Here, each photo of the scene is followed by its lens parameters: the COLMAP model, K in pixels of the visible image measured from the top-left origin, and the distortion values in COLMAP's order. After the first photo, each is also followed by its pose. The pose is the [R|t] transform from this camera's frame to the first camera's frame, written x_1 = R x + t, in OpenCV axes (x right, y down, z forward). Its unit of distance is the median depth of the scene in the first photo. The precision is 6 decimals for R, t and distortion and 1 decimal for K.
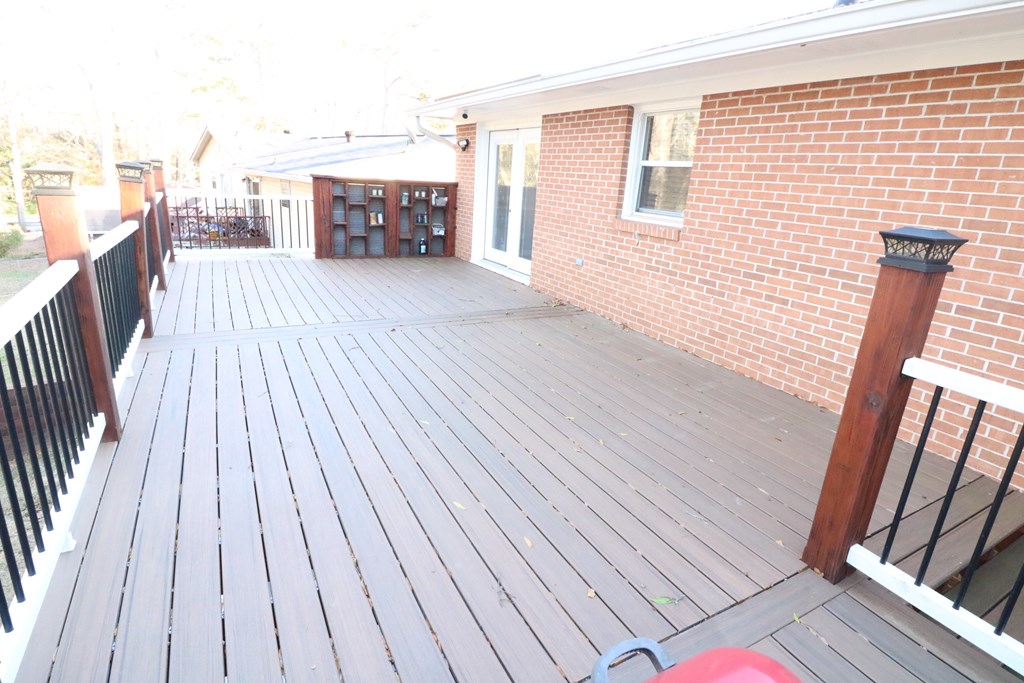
lens RADIAL K [[526.1, 0, 513.1], [0, 526.1, 340.6], [0, 0, 1]] dist [-0.000464, -0.010719]
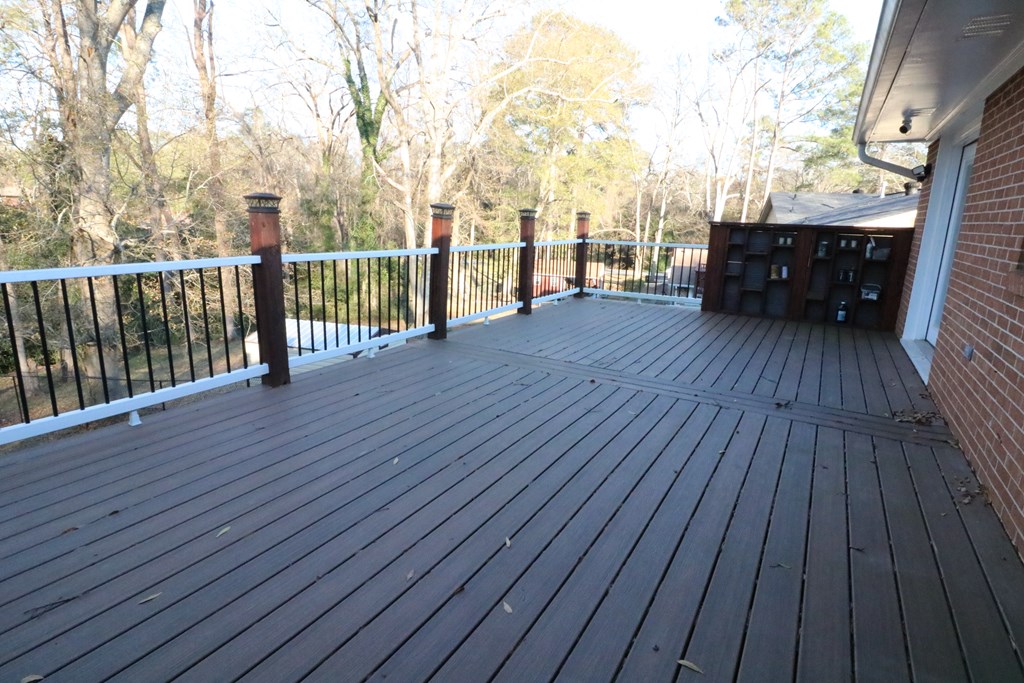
lens RADIAL K [[526.1, 0, 514.8], [0, 526.1, 339.9], [0, 0, 1]] dist [-0.000464, -0.010719]
pose [[0.512197, 0.150388, -0.845599, 0.238617], [-0.253747, 0.967097, 0.018296, -0.038579], [0.820528, 0.205197, 0.533505, 0.240019]]
